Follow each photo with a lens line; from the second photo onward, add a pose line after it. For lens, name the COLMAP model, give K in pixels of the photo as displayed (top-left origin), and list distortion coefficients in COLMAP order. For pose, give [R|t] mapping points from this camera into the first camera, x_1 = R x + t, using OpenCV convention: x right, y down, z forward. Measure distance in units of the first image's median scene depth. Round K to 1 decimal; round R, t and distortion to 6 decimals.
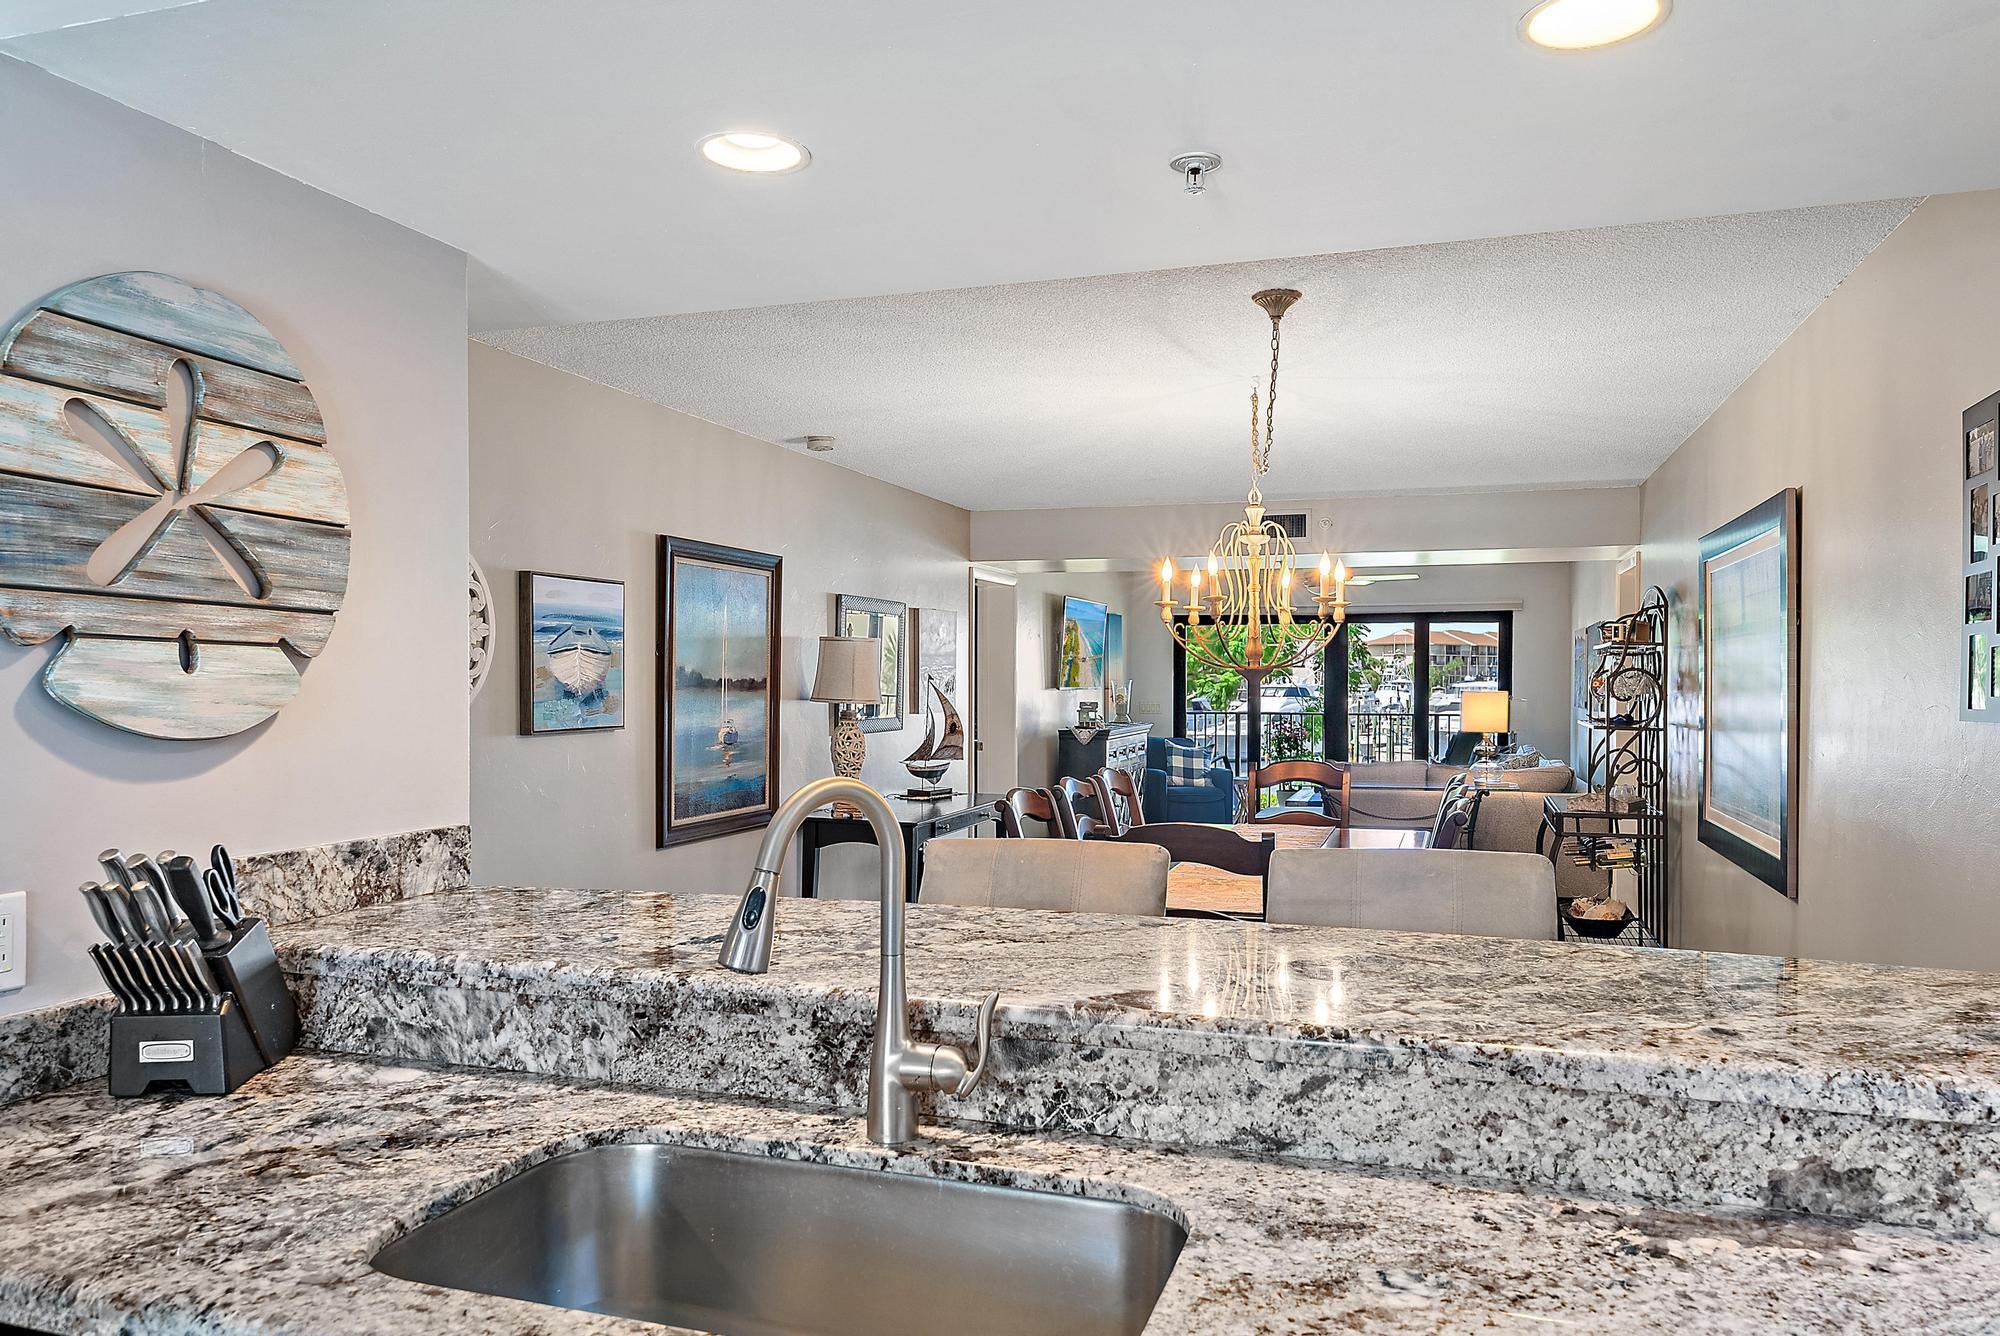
lens RADIAL K [[1377.4, 0, 999.4], [0, 1377.4, 684.3], [0, 0, 1]] dist [0.000677, -0.001278]
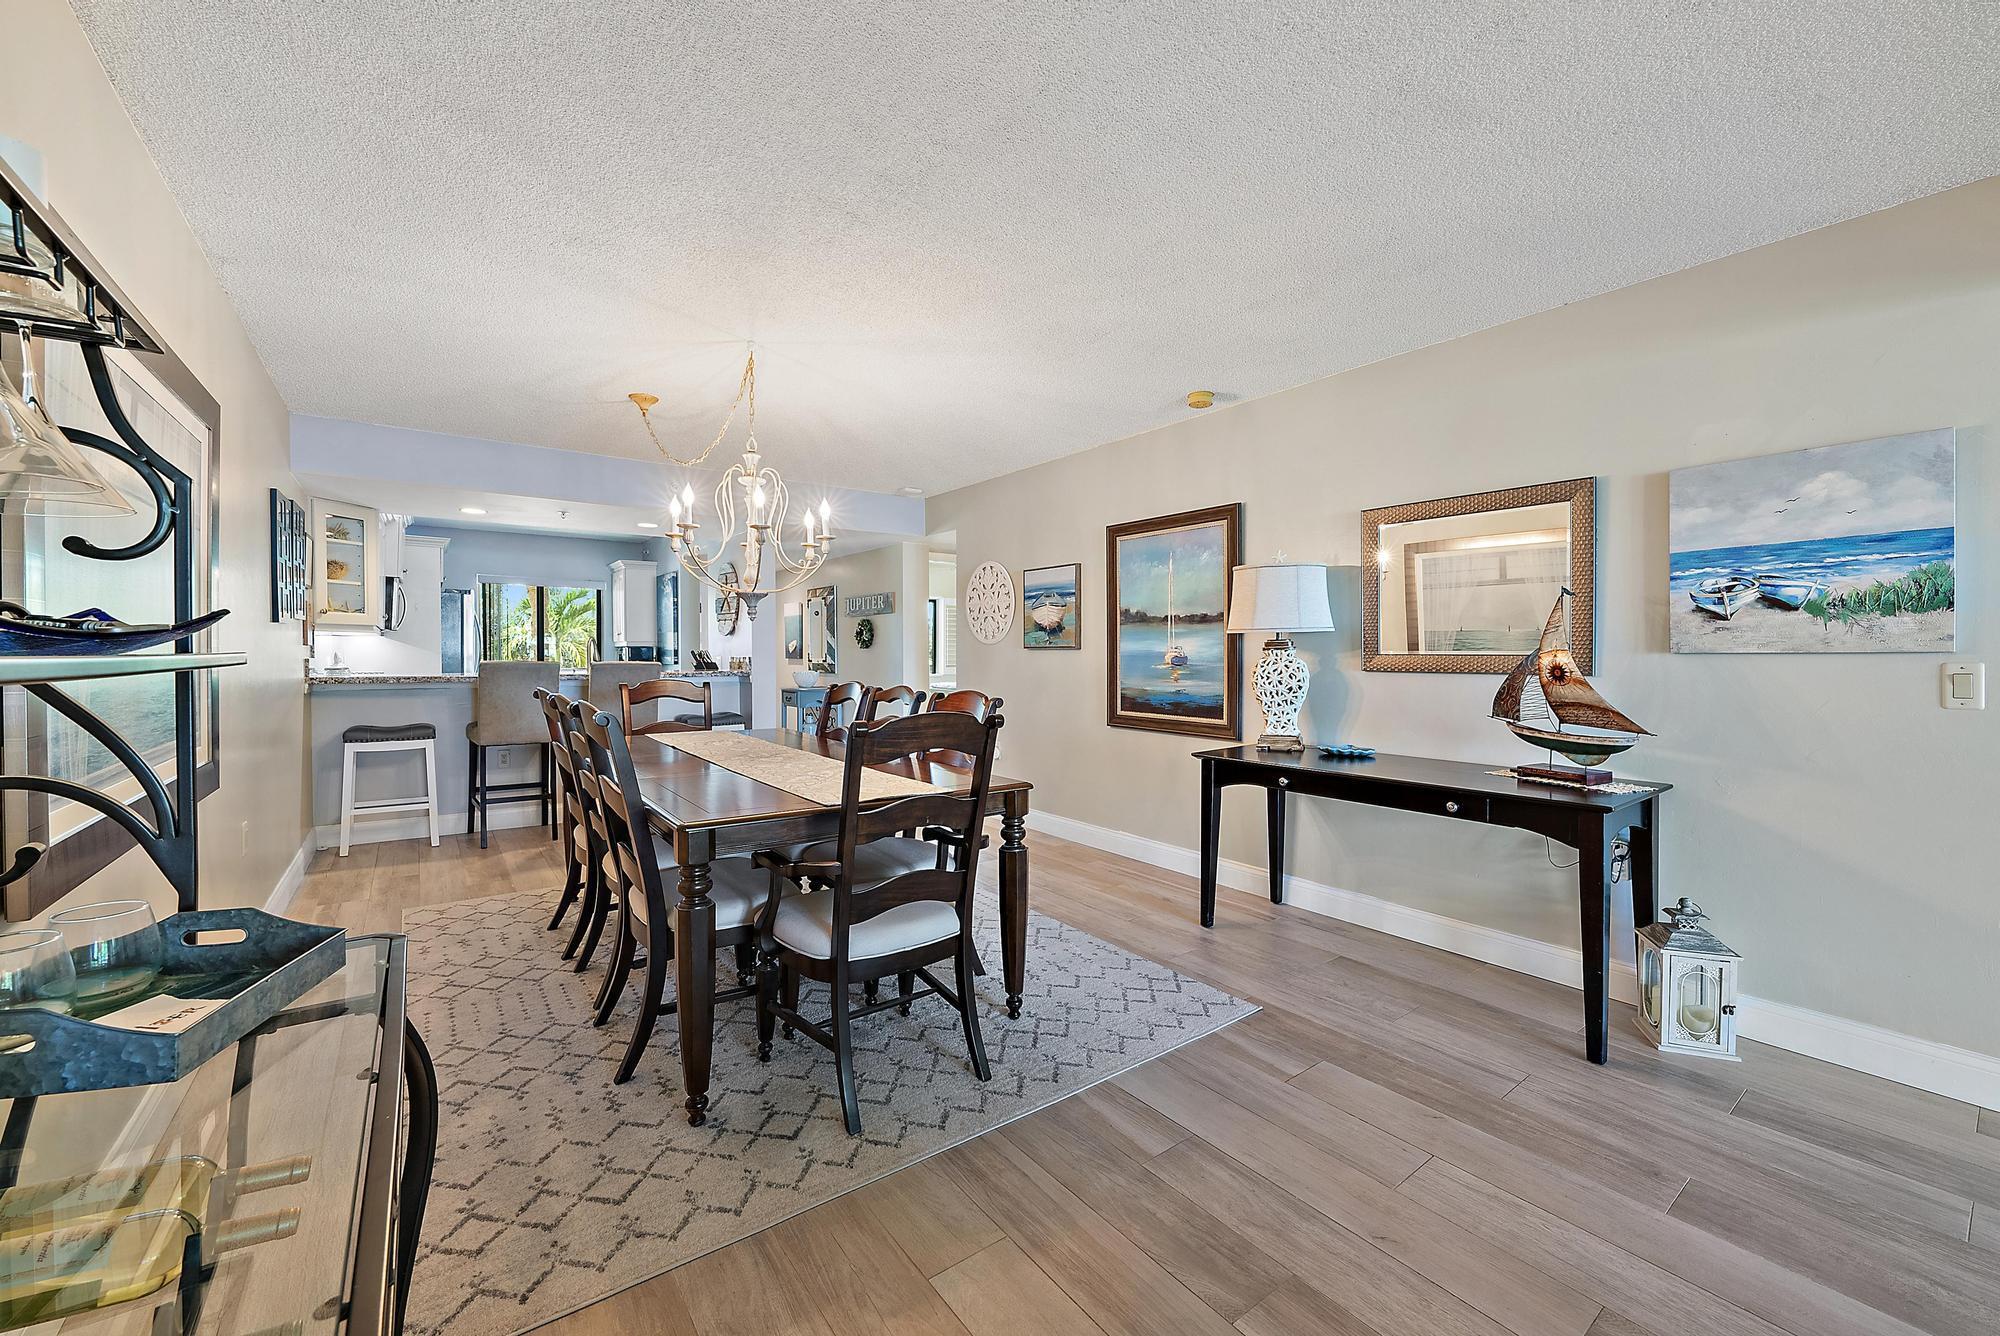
lens RADIAL K [[790.7, 0, 996.6], [0, 790.7, 663.7], [0, 0, 1]] dist [-0.007391, 0.000089]
pose [[-0.580691, 0.011633, -0.814041, 0.516260], [-0.006825, 0.999793, 0.019156, 0.029029], [0.814095, 0.016679, -0.580492, 1.300622]]
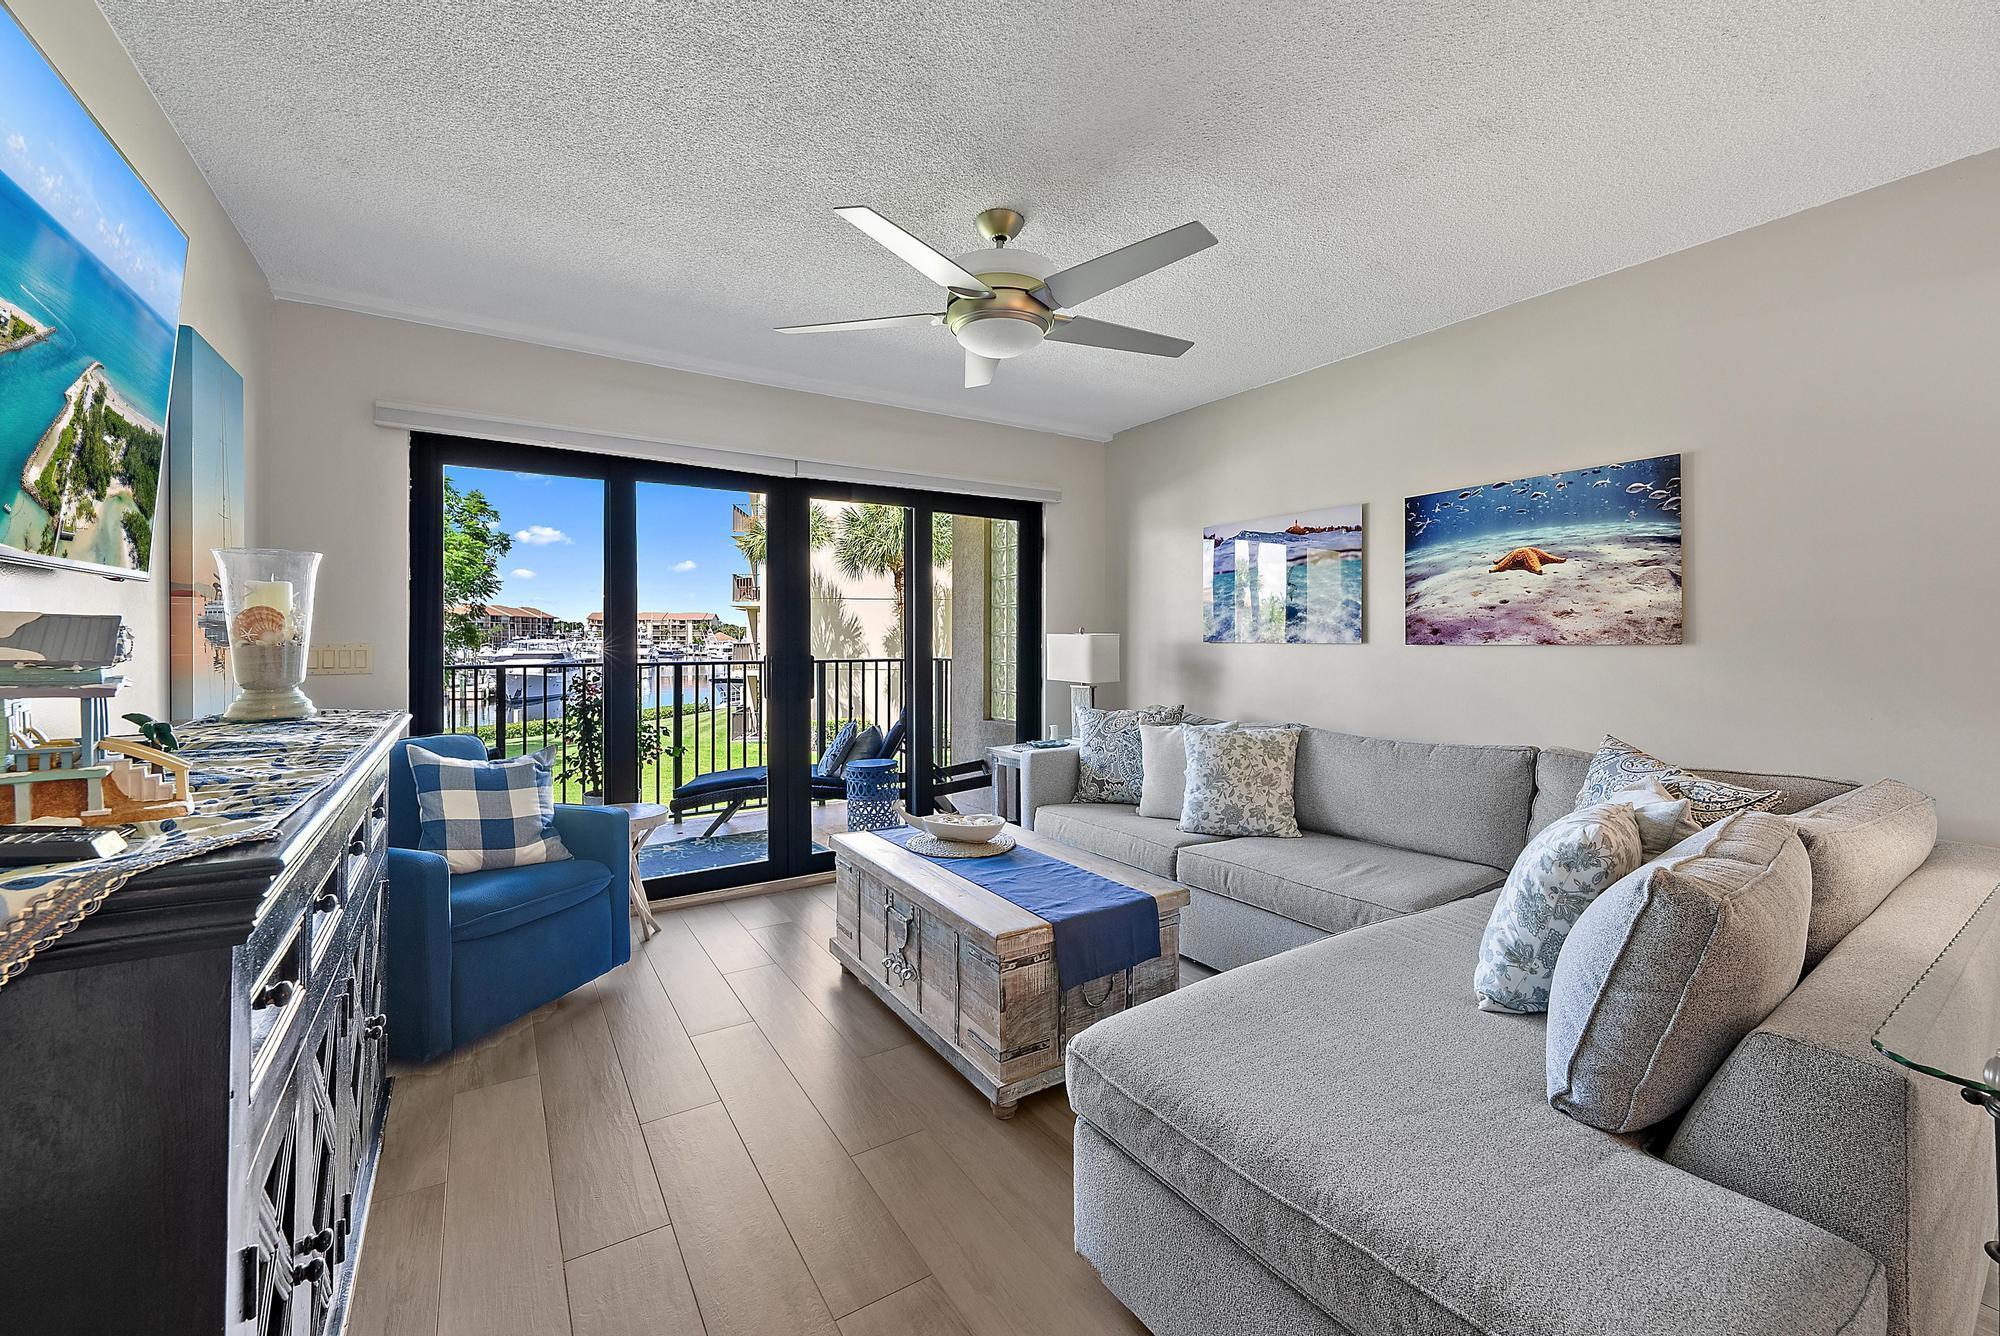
lens RADIAL K [[790.7, 0, 997.7], [0, 790.7, 641.8], [0, 0, 1]] dist [-0.007391, 0.000089]
pose [[0.625493, -0.003469, 0.780222, 0.119864], [0.004175, 0.999991, 0.001099, 0.028398], [-0.780219, 0.002570, 0.625502, 1.618040]]
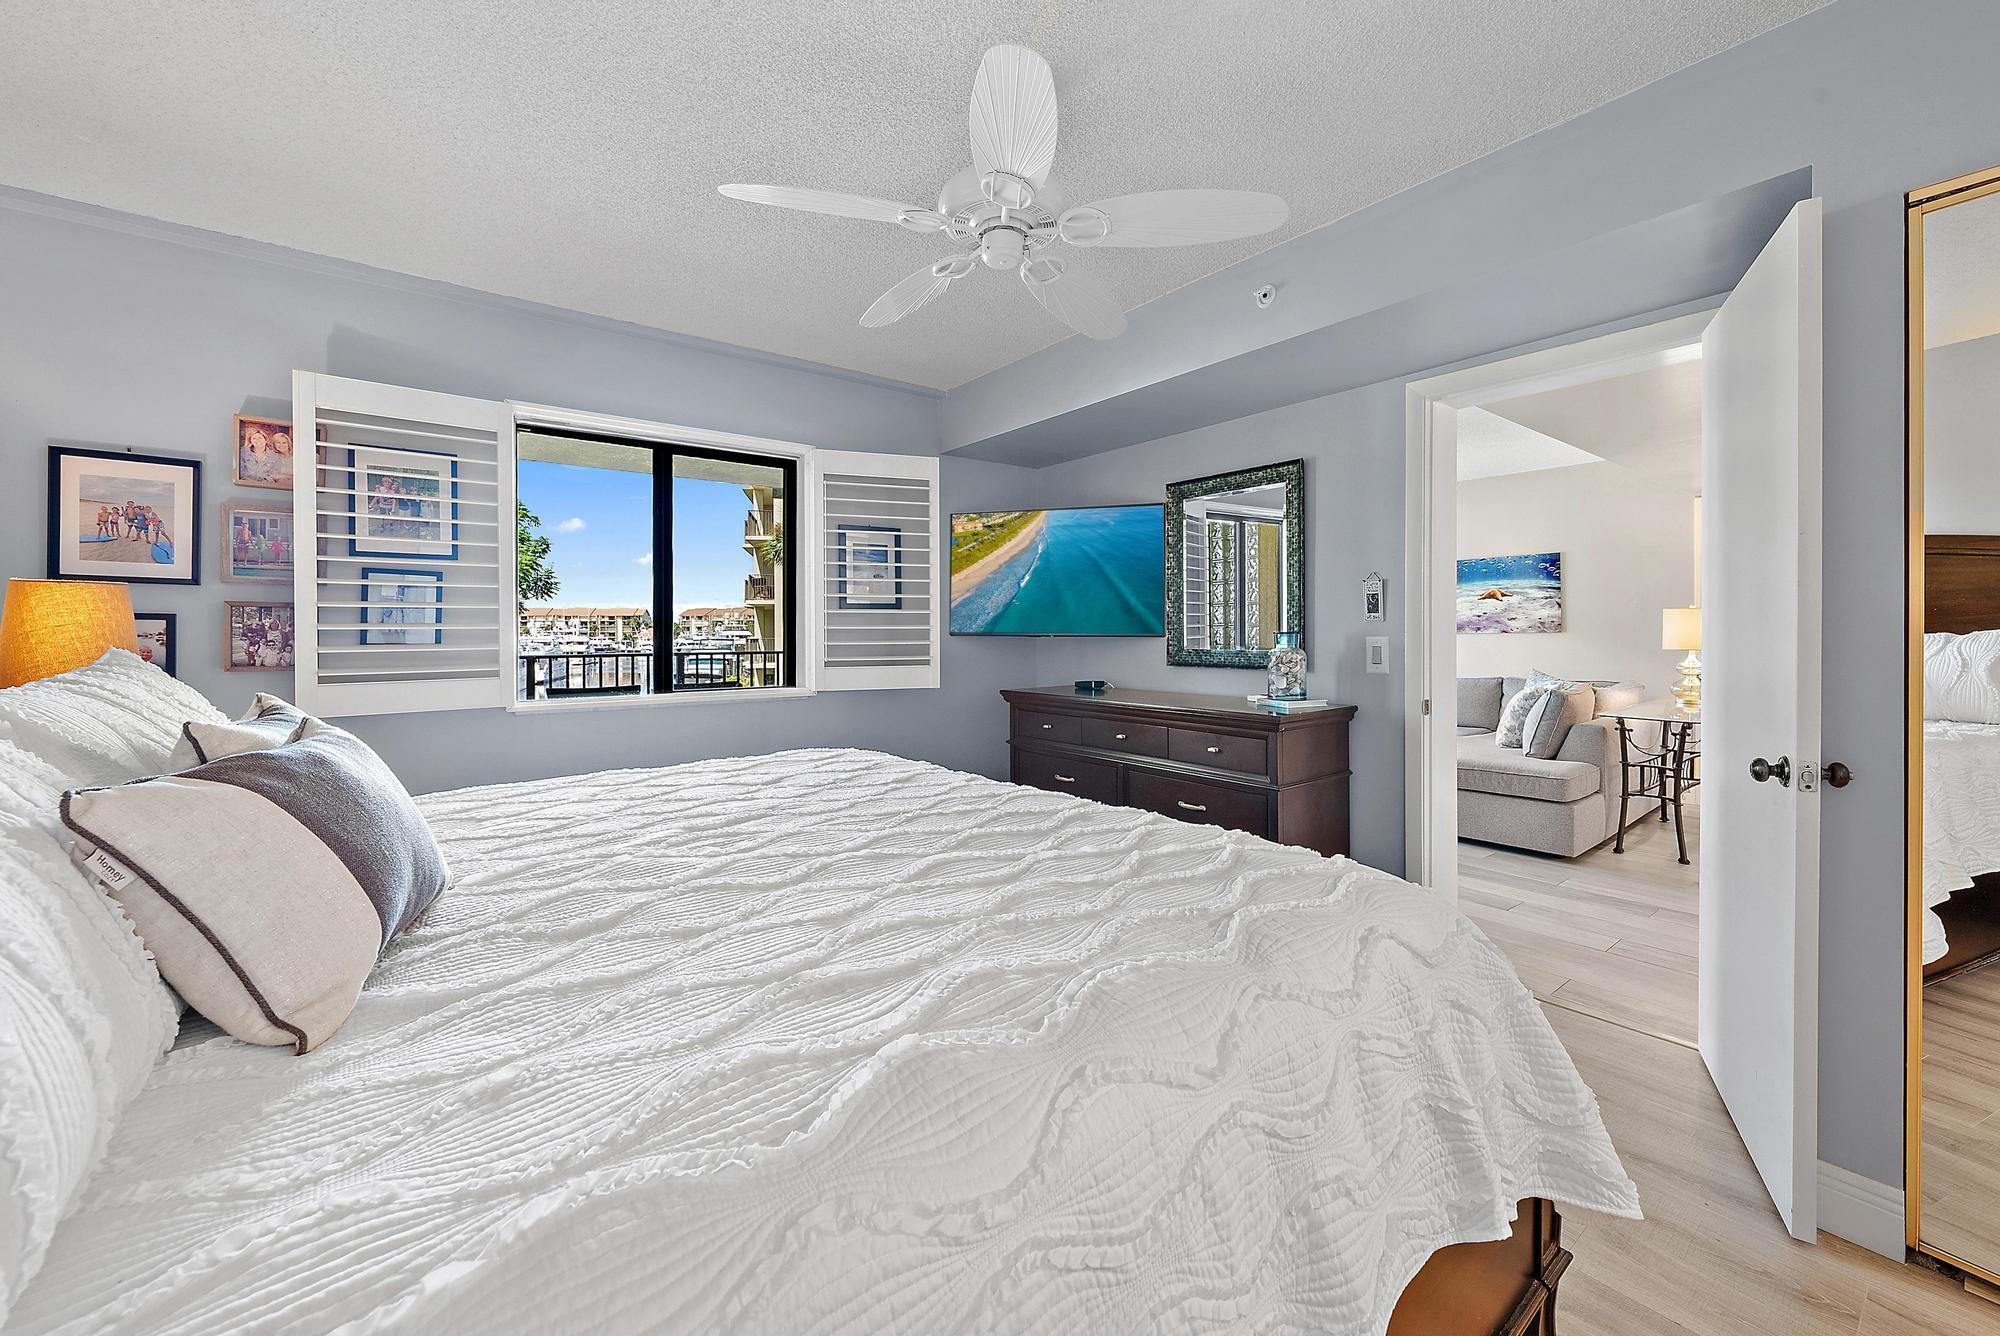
lens RADIAL K [[790.7, 0, 989.7], [0, 790.7, 640.1], [0, 0, 1]] dist [-0.007391, 0.000089]
pose [[0.559863, -0.013111, 0.828482, -0.596680], [0.011768, 0.999900, 0.007871, 0.025138], [-0.828502, 0.005342, 0.559961, 1.637594]]
